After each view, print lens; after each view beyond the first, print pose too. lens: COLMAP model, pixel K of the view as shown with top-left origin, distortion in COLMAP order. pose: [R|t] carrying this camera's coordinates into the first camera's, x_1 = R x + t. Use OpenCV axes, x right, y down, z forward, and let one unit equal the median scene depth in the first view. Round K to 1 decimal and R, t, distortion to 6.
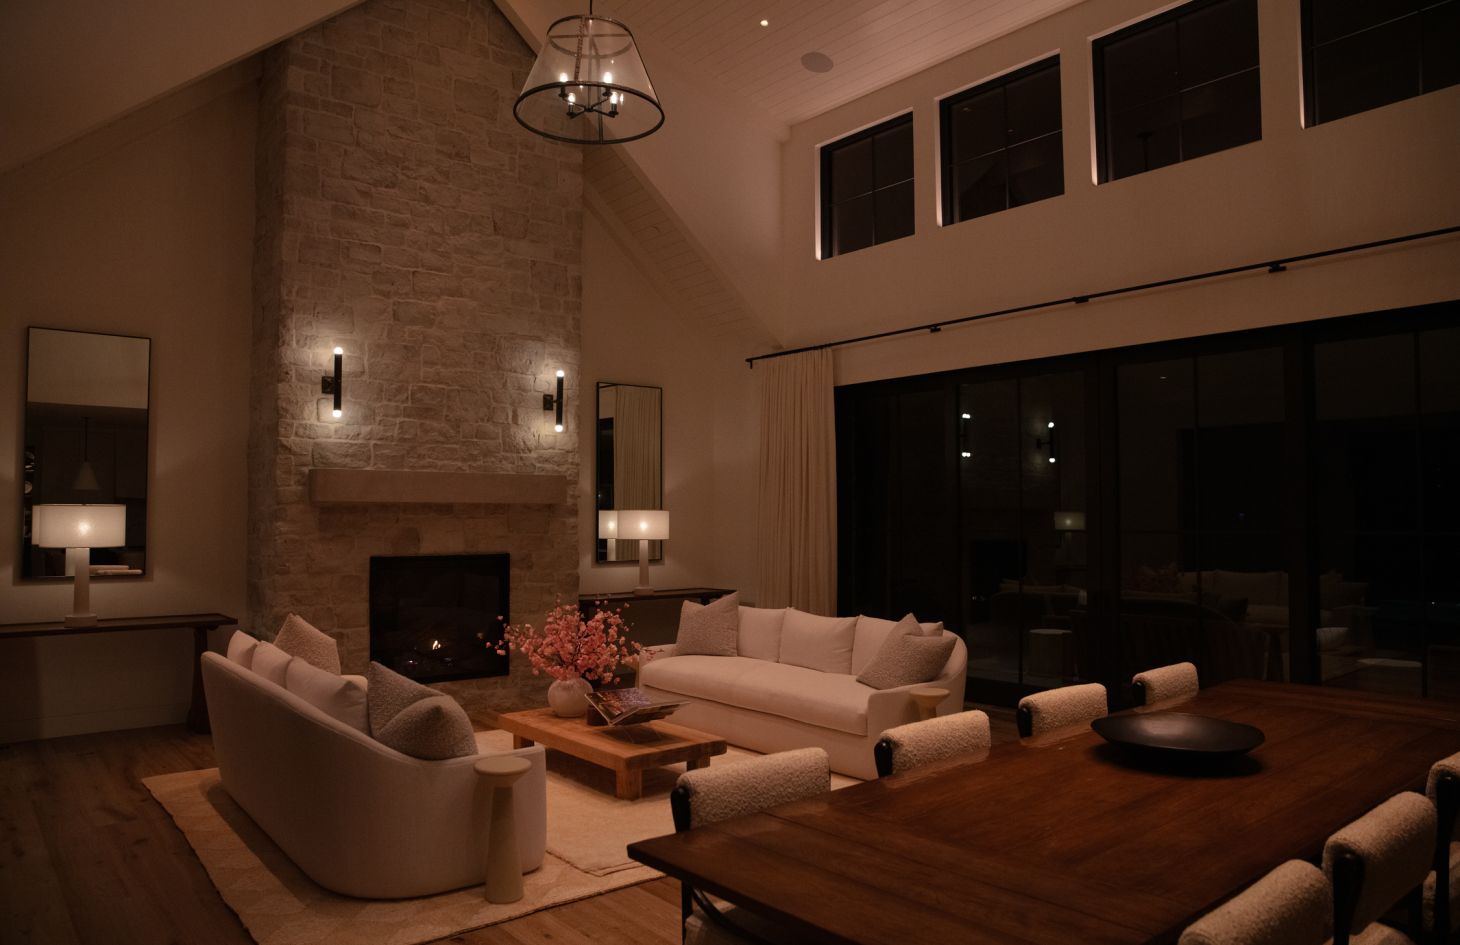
lens RADIAL K [[1007.9, 0, 738.8], [0, 1007.9, 479.4], [0, 0, 1]] dist [-0.101172, 0.077723]
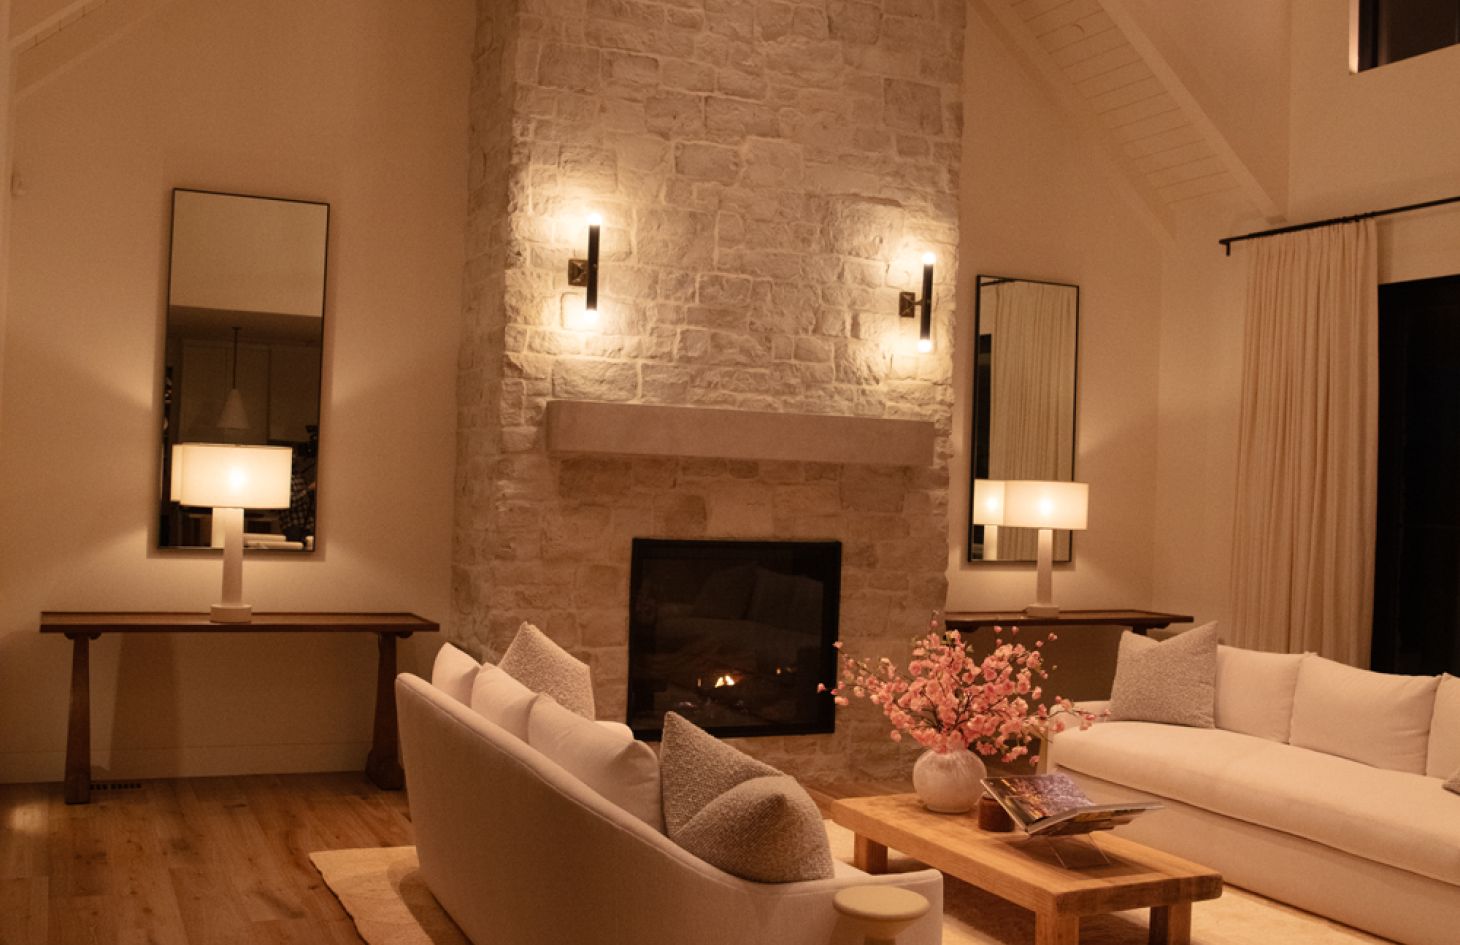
lens RADIAL K [[1509.4, 0, 732.7], [0, 1509.4, 471.2], [0, 0, 1]] dist [-0.094416, 0.000000]
pose [[0.965059, 0.032569, -0.260000, -0.054946], [-0.026560, 0.999293, 0.026592, 0.006224], [0.260682, -0.018757, 0.965243, 0.070119]]
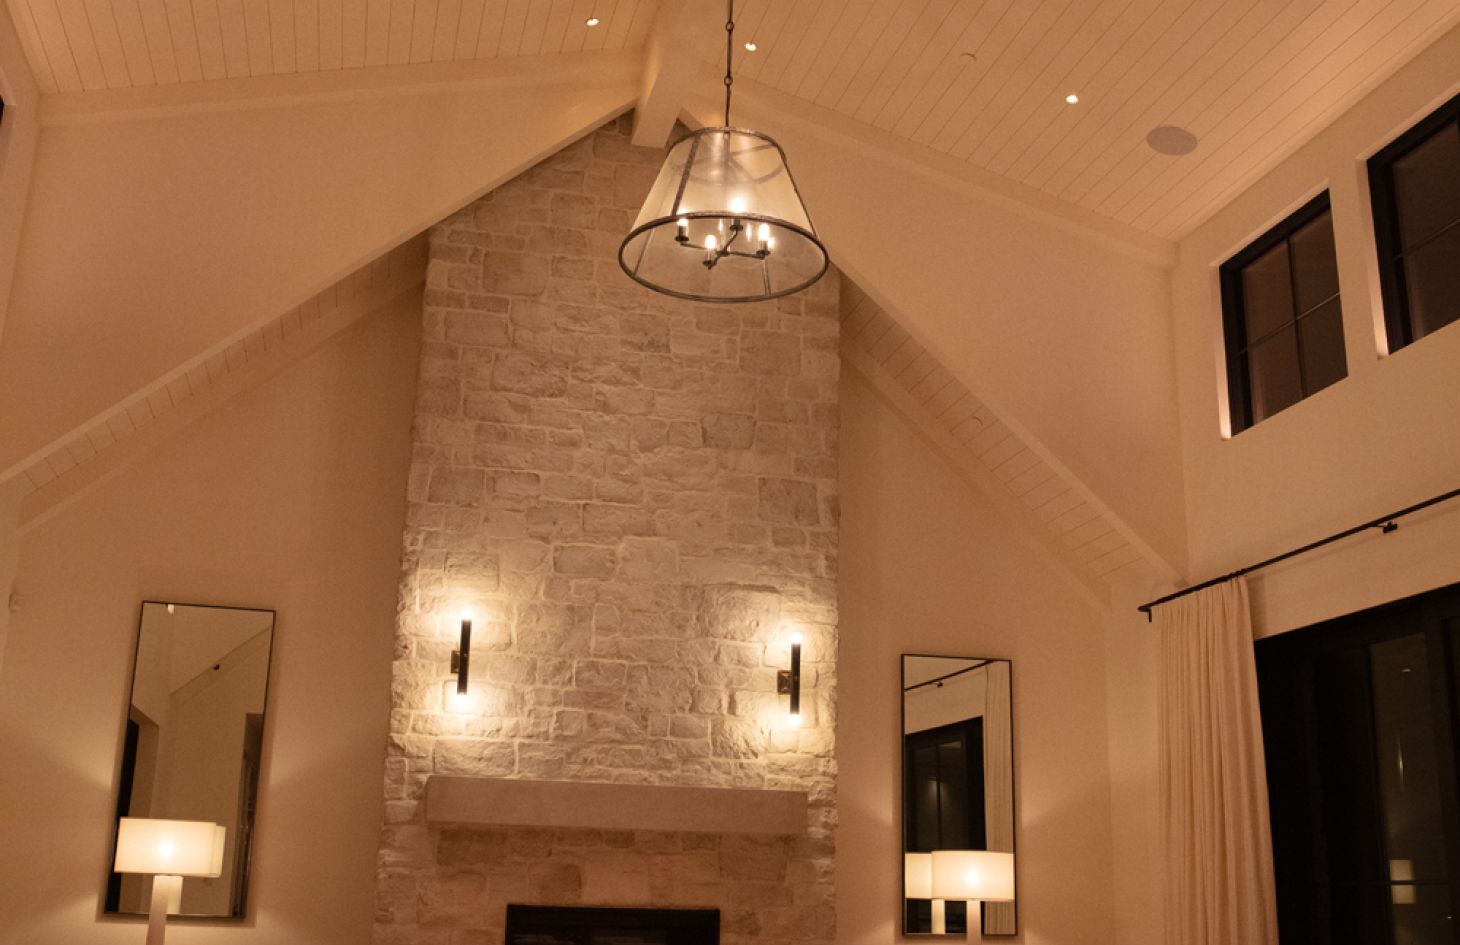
lens RADIAL K [[1509.4, 0, 727.4], [0, 1509.4, 468.7], [0, 0, 1]] dist [-0.094416, 0.000000]
pose [[0.901516, -0.099617, -0.421124, 0.253165], [-0.006769, 0.969779, -0.243892, 0.036780], [0.432693, 0.222723, 0.873597, 0.079602]]
